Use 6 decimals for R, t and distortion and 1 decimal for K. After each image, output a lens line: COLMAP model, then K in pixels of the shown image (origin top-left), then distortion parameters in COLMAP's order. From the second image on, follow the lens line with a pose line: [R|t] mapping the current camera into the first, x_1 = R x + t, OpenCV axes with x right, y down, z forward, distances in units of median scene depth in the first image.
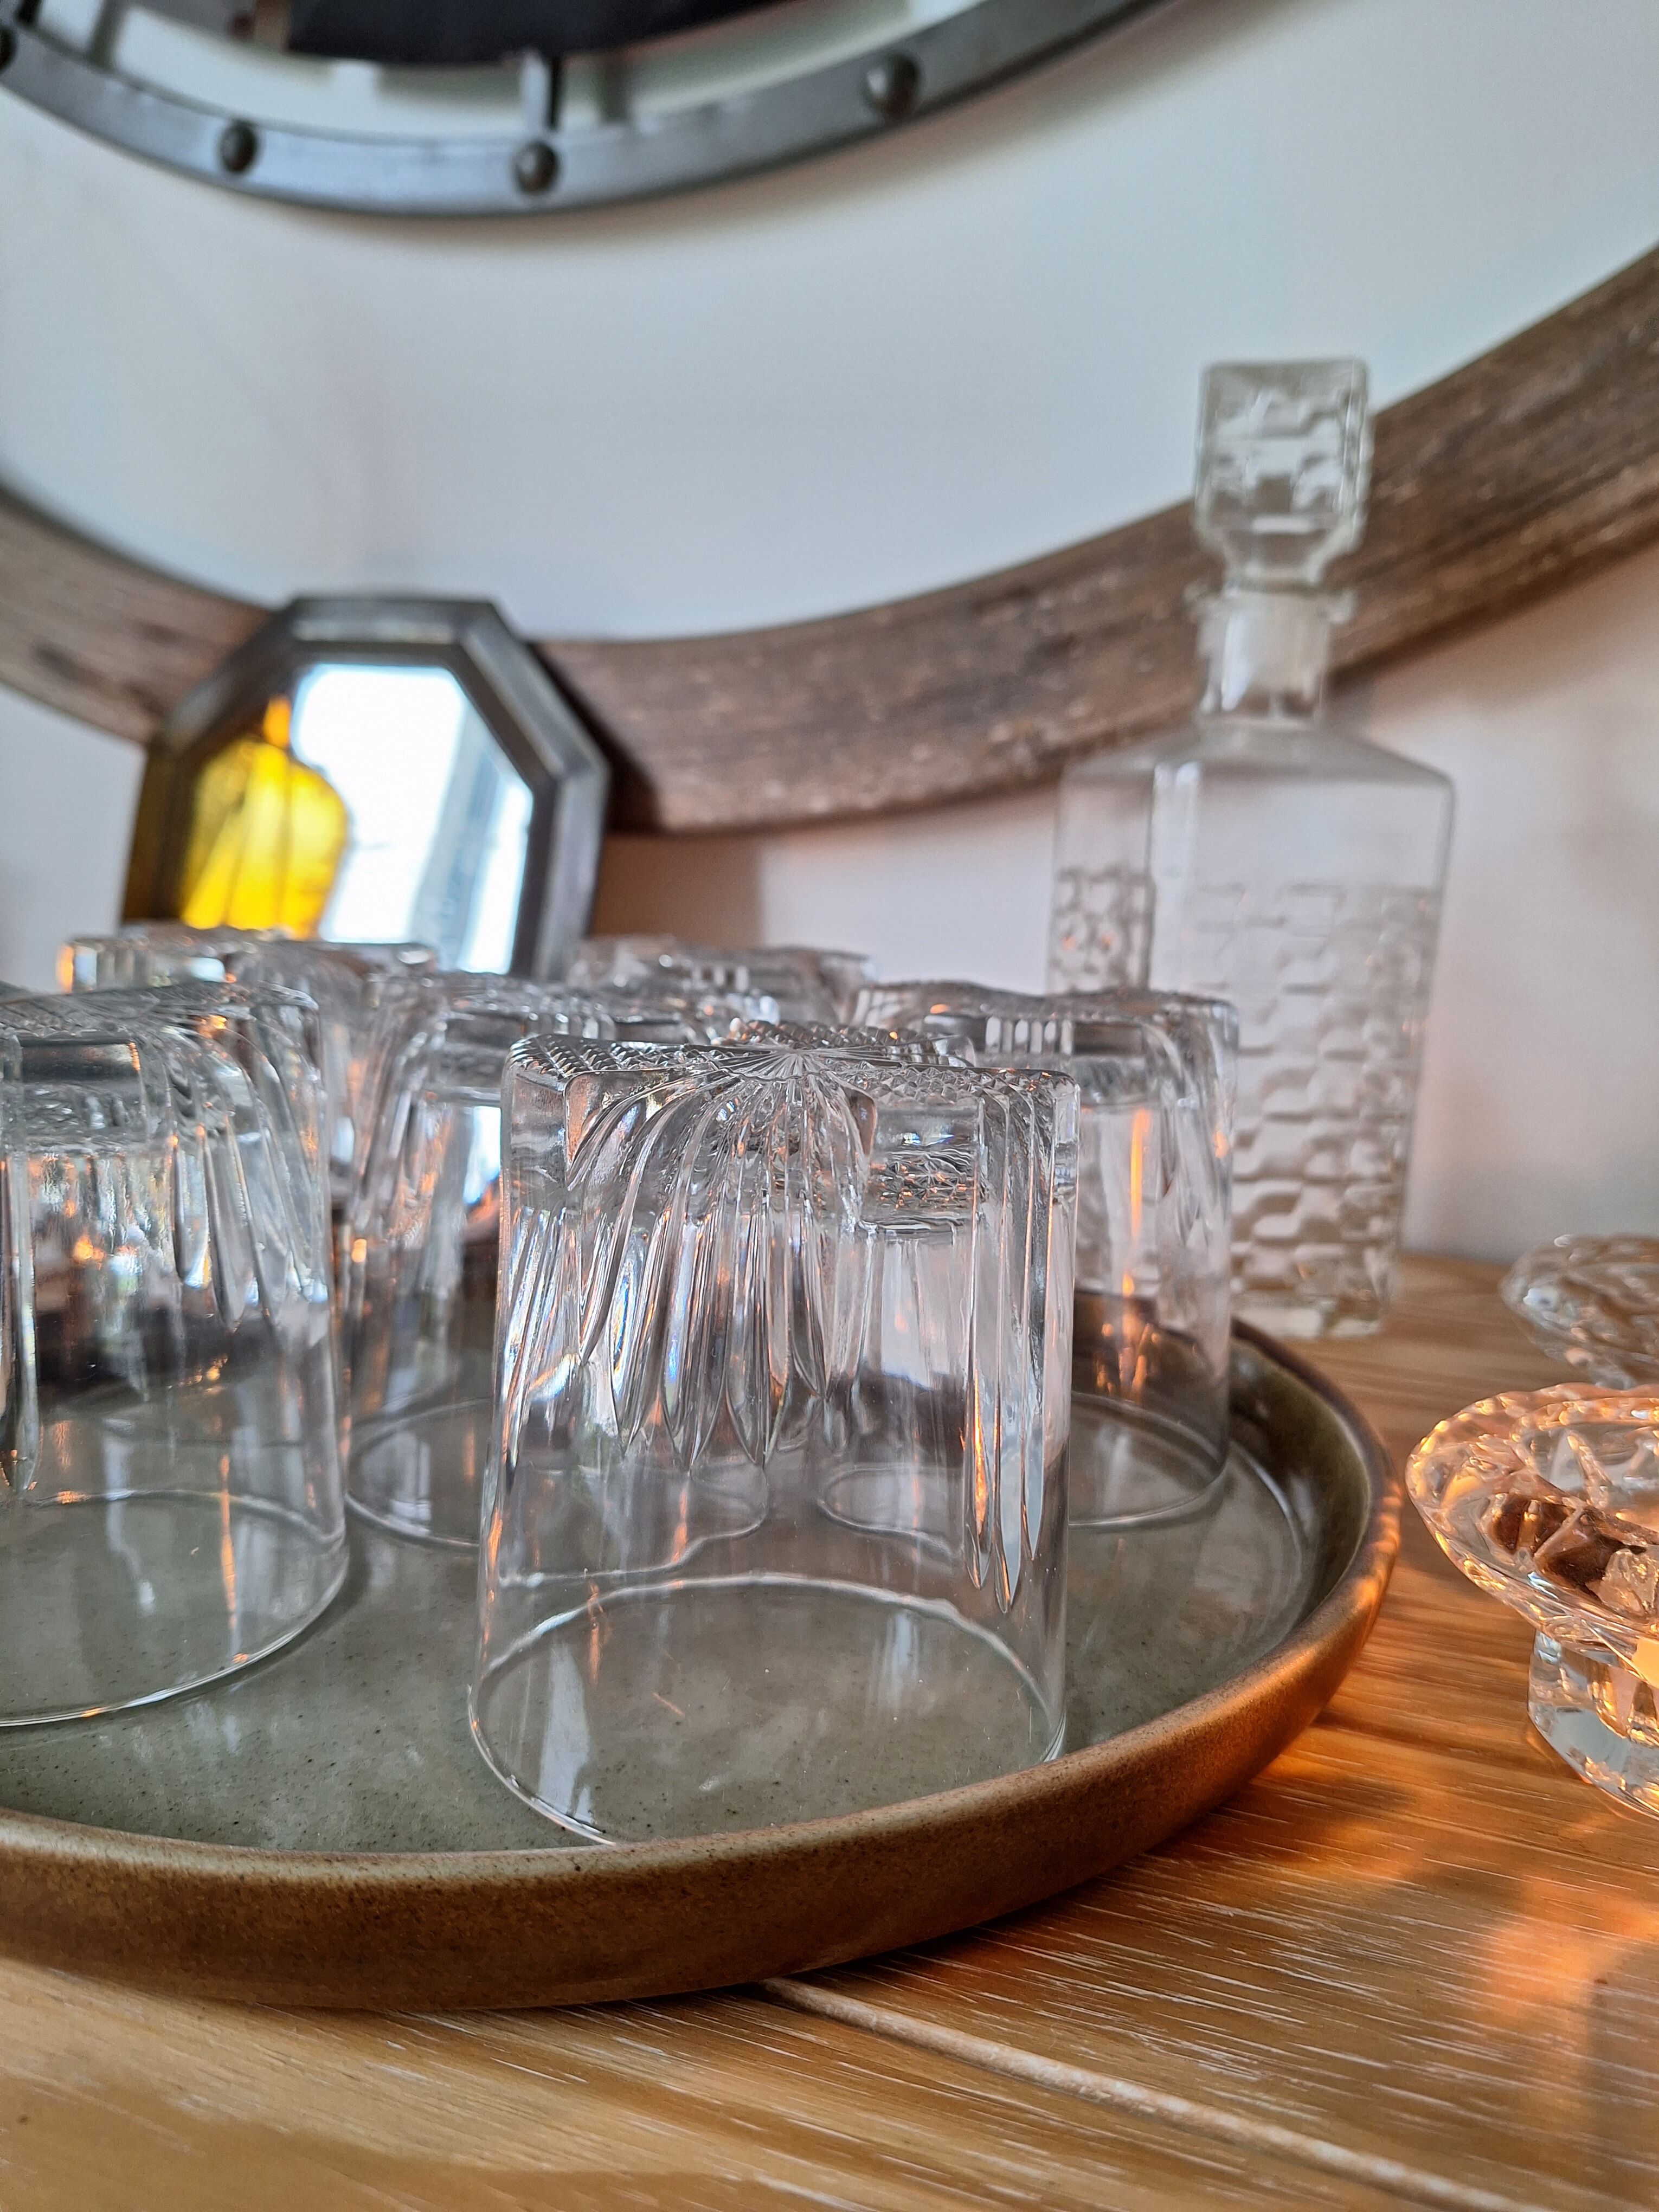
lens RADIAL K [[1567.9, 0, 826.7], [0, 1567.9, 1115.8], [0, 0, 1]] dist [0.061972, -0.113649]
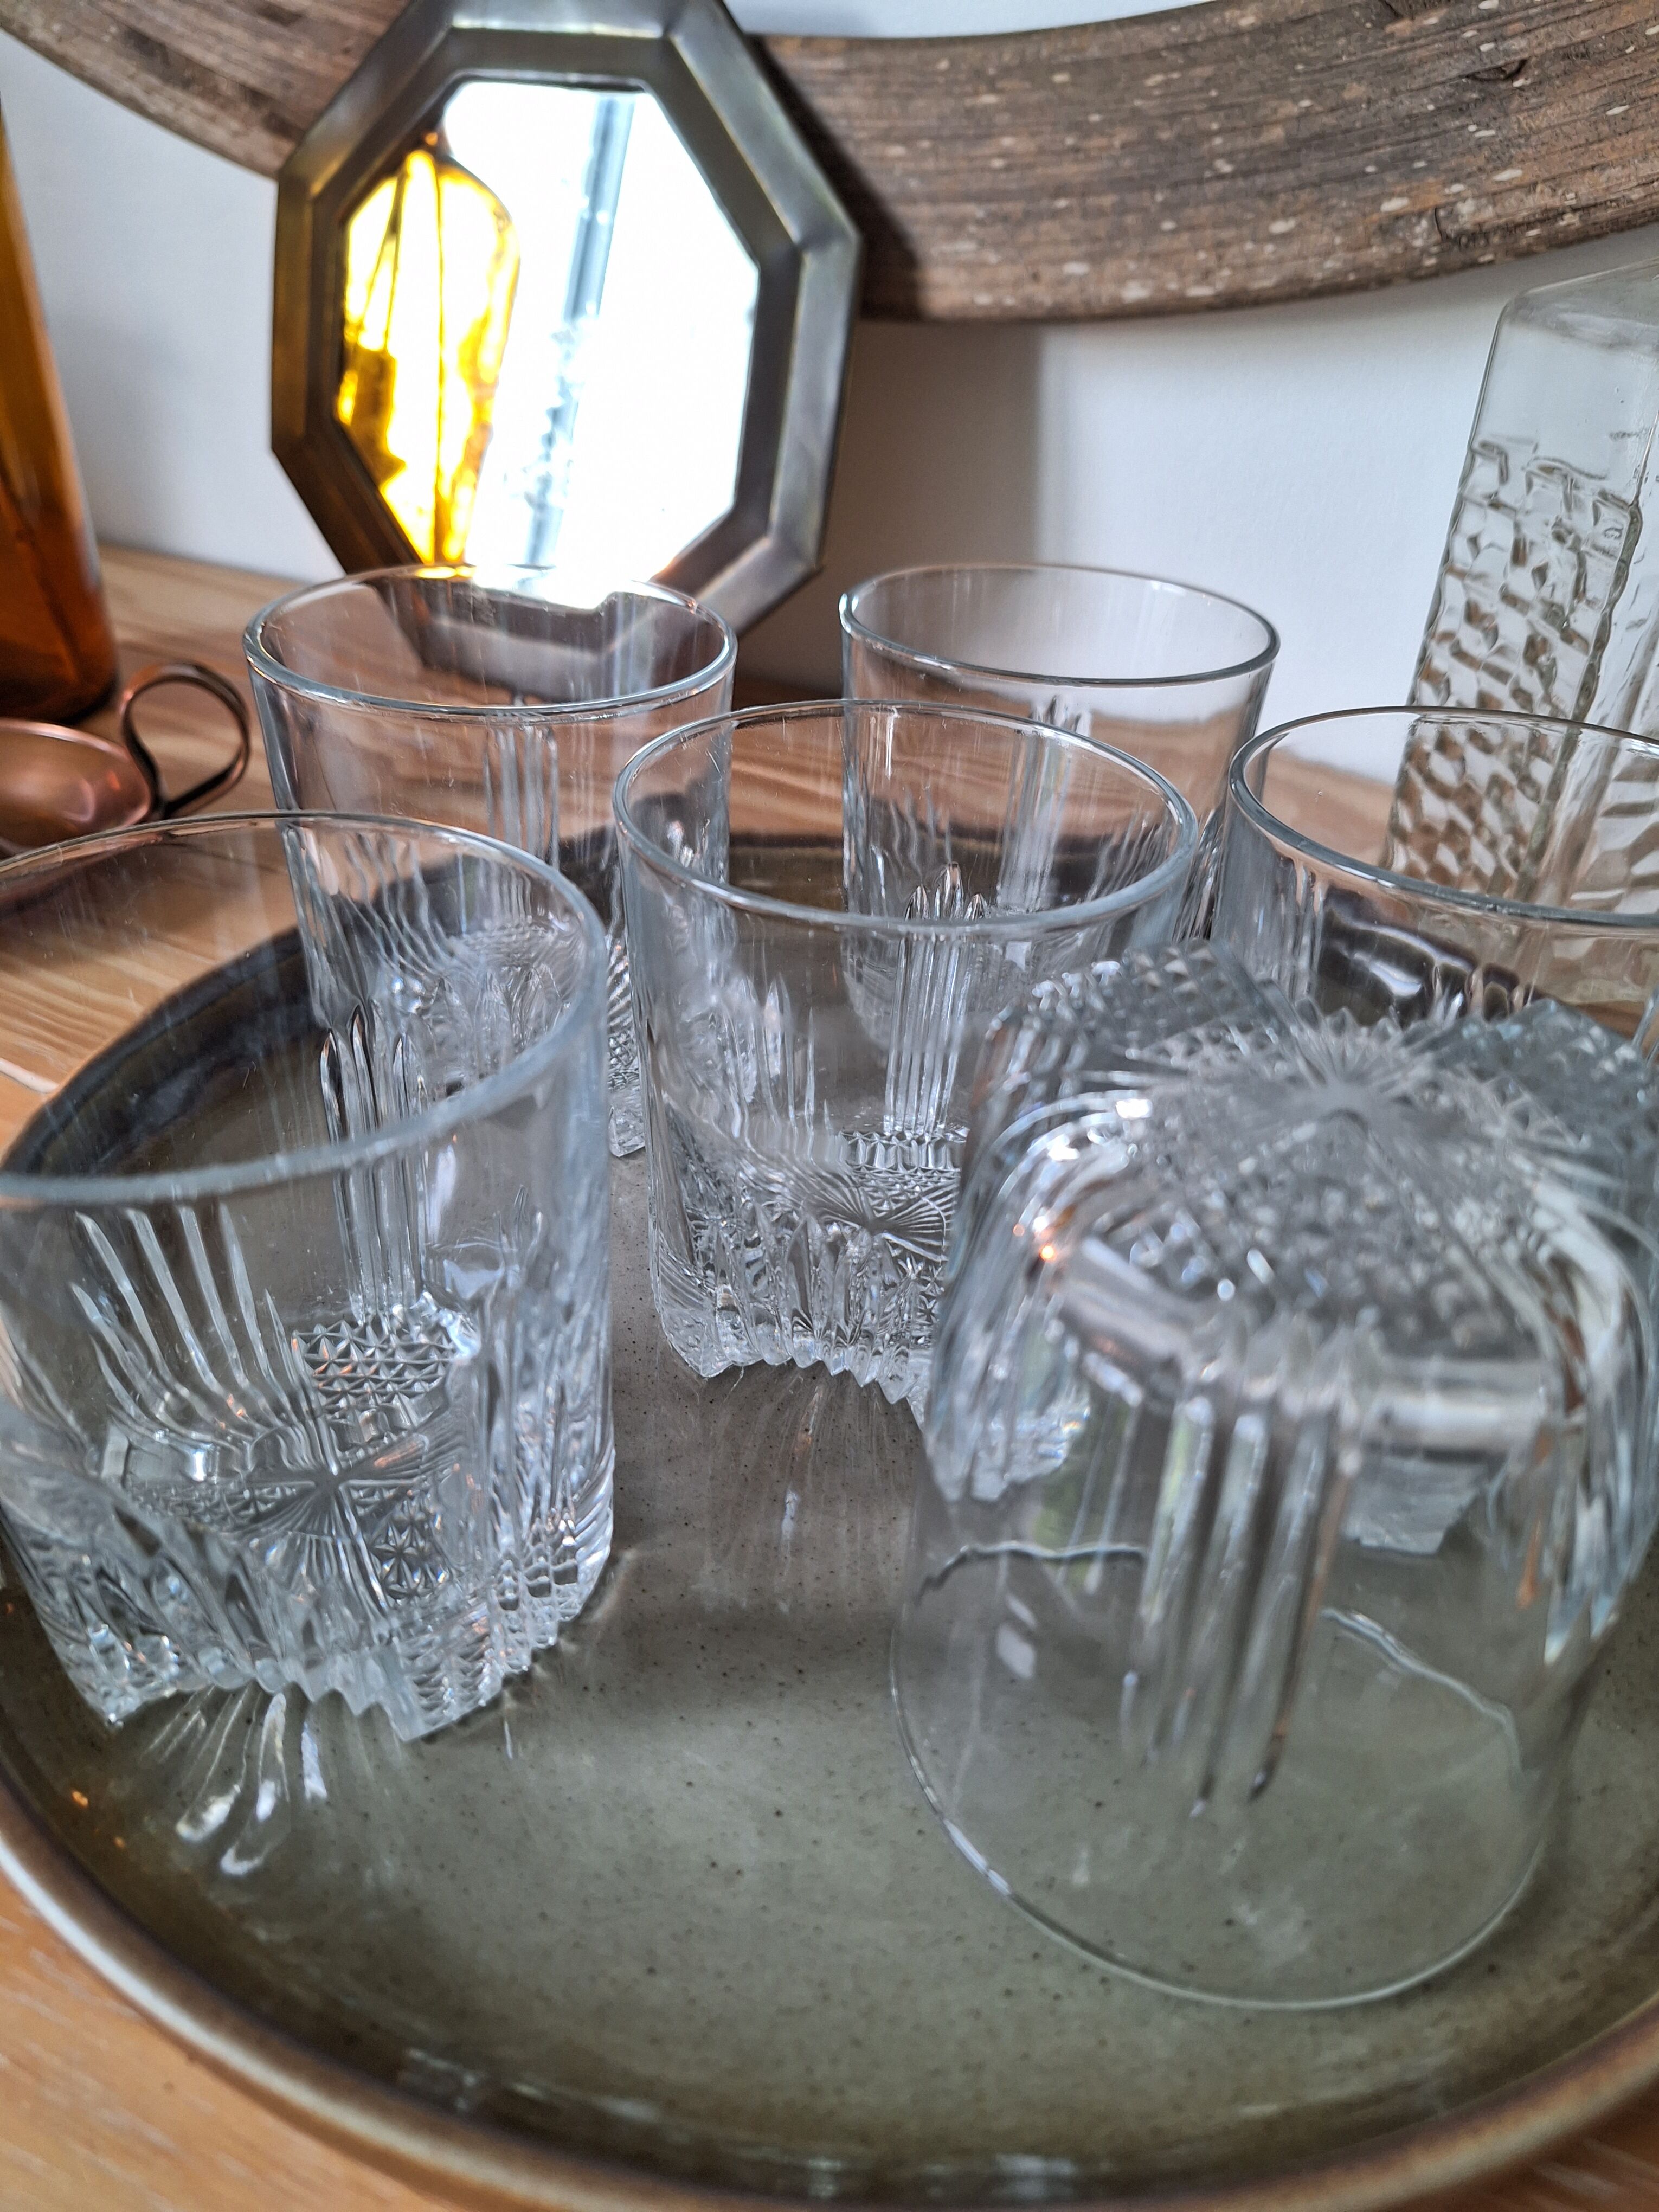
lens RADIAL K [[1591.9, 0, 854.1], [0, 1591.9, 1114.1], [0, 0, 1]] dist [-0.056696, 0.038123]
pose [[0.996706, 0.039019, -0.071093, -0.091989], [-0.008541, 0.922273, 0.386445, -0.157236], [0.080646, -0.384565, 0.919568, 0.160246]]
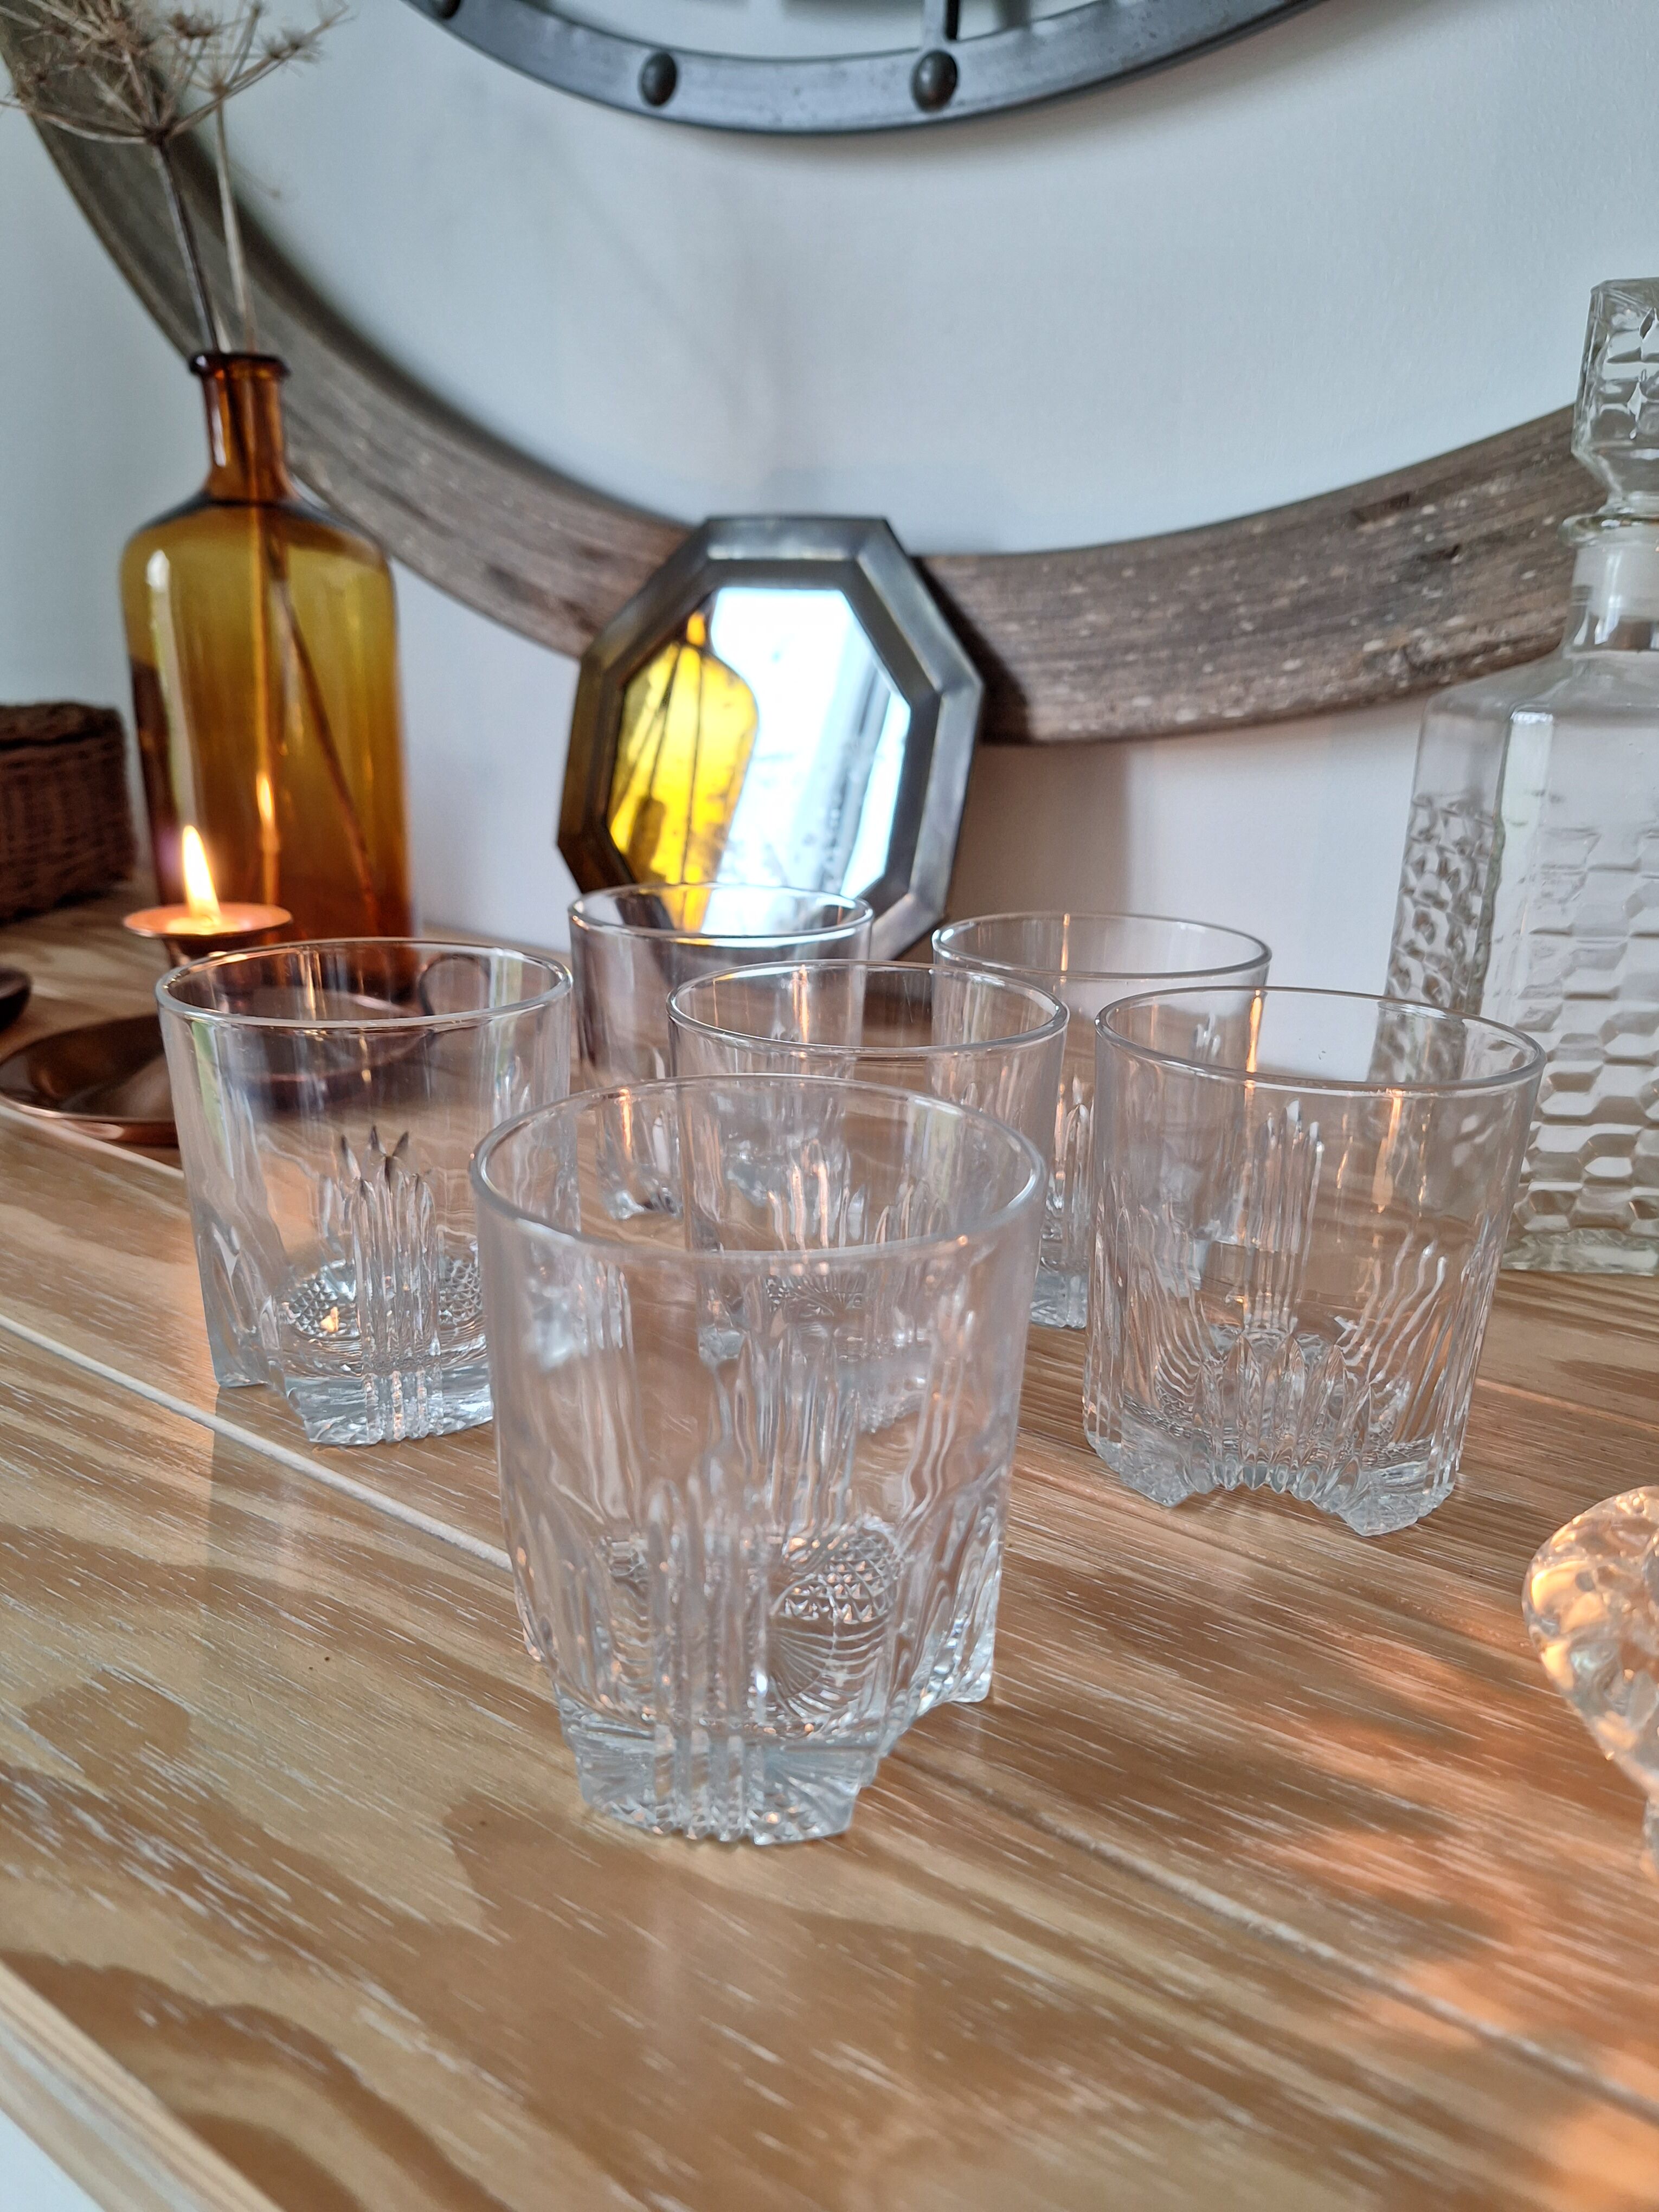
lens RADIAL K [[1551.2, 0, 844.2], [0, 1551.2, 1131.3], [0, 0, 1]] dist [0.053317, -0.088706]
pose [[0.970368, 0.049339, -0.236540, 0.042082], [-0.020661, 0.992288, 0.122218, -0.062859], [0.240746, -0.113709, 0.963904, -0.084199]]
